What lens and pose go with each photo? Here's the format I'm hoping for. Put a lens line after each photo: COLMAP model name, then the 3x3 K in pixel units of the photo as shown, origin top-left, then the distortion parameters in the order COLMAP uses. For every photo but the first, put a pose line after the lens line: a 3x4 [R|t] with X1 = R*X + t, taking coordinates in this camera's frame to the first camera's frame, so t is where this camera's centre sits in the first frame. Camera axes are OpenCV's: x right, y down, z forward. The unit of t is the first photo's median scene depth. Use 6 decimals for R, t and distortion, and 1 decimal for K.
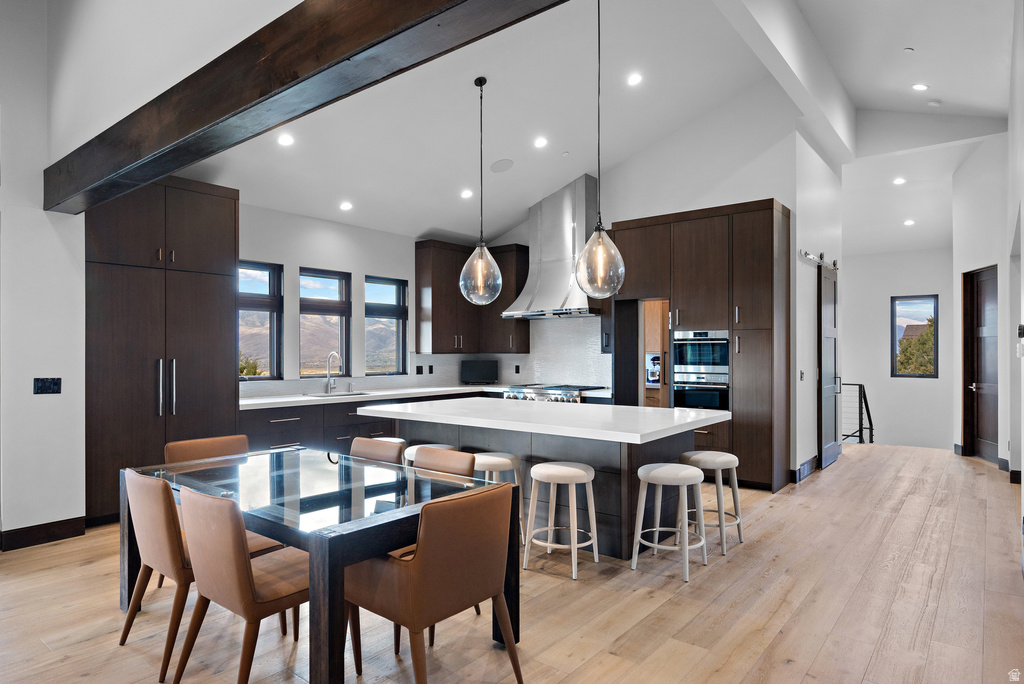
lens RADIAL K [[604.6, 0, 511.2], [0, 604.6, 347.3], [0, 0, 1]] dist [0.004655, 0.000828]
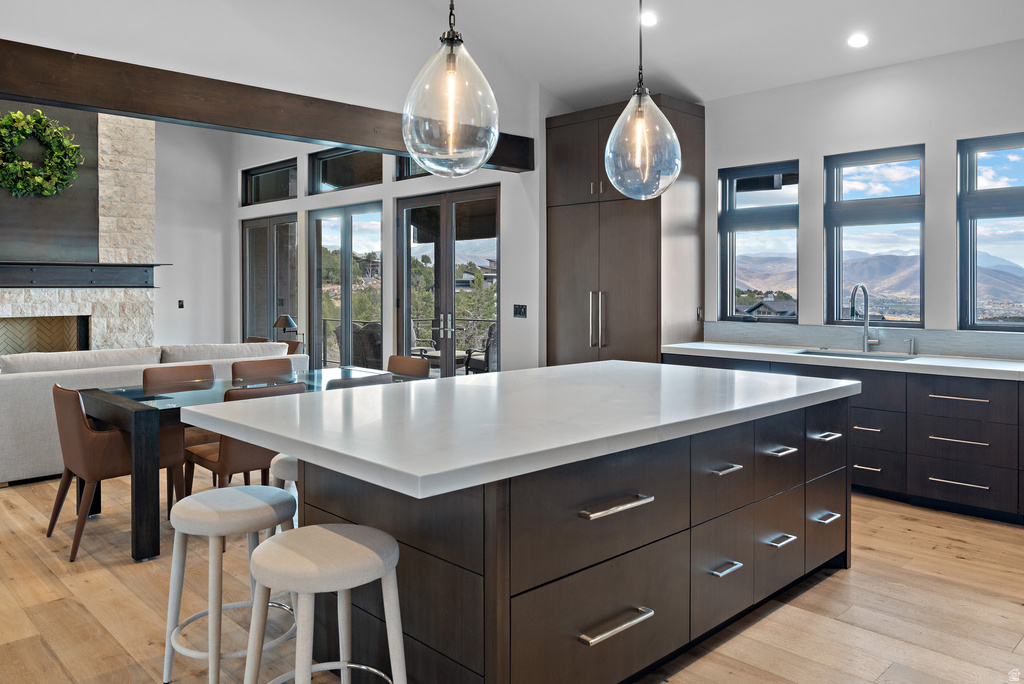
lens RADIAL K [[758.3, 0, 514.6], [0, 758.3, 288.2], [0, 0, 1]] dist [-0.012520, 0.011351]
pose [[-0.122124, 0.006764, -0.992492, 0.803254], [0.005609, 0.999966, 0.006125, 0.009208], [0.992499, -0.004819, -0.122158, 1.188411]]
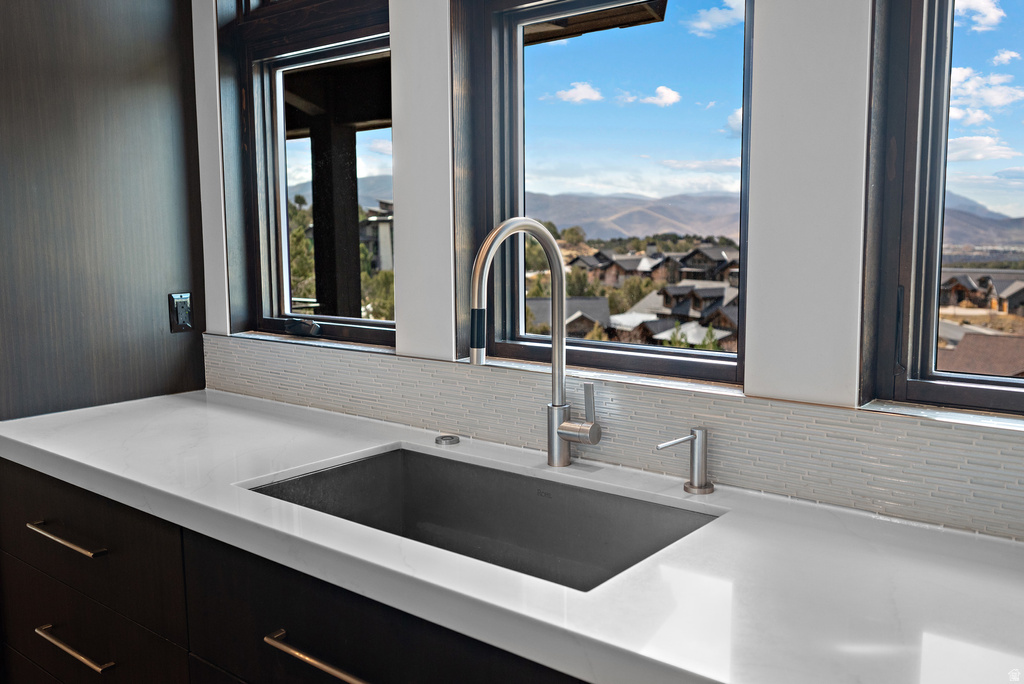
lens RADIAL K [[882.6, 0, 516.7], [0, 882.6, 339.2], [0, 0, 1]] dist [-0.010785, -0.002571]
pose [[-0.016621, 0.124496, -0.992081, -0.093457], [0.016416, 0.992118, 0.124226, 0.017935], [0.999727, -0.014221, -0.018534, 1.592454]]
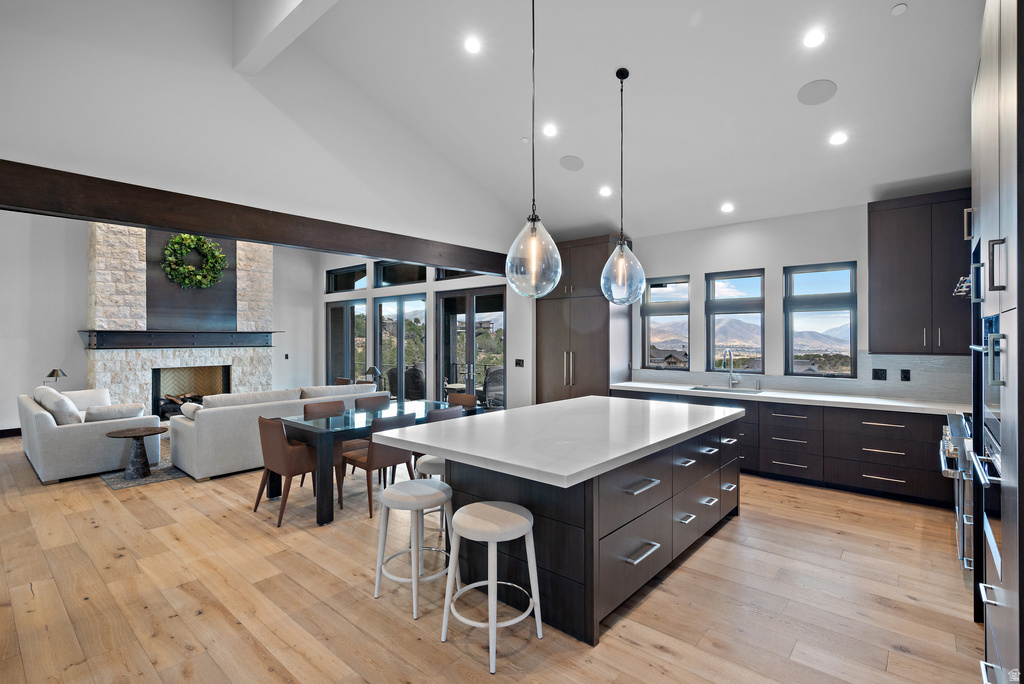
lens RADIAL K [[482.3, 0, 513.0], [0, 482.3, 336.1], [0, 0, 1]] dist [0.000666, -0.000382]
pose [[-0.039224, 0.000844, -0.999230, 0.885316], [0.007062, 0.999975, 0.000567, -0.026973], [0.999205, -0.007035, -0.039229, 1.050544]]
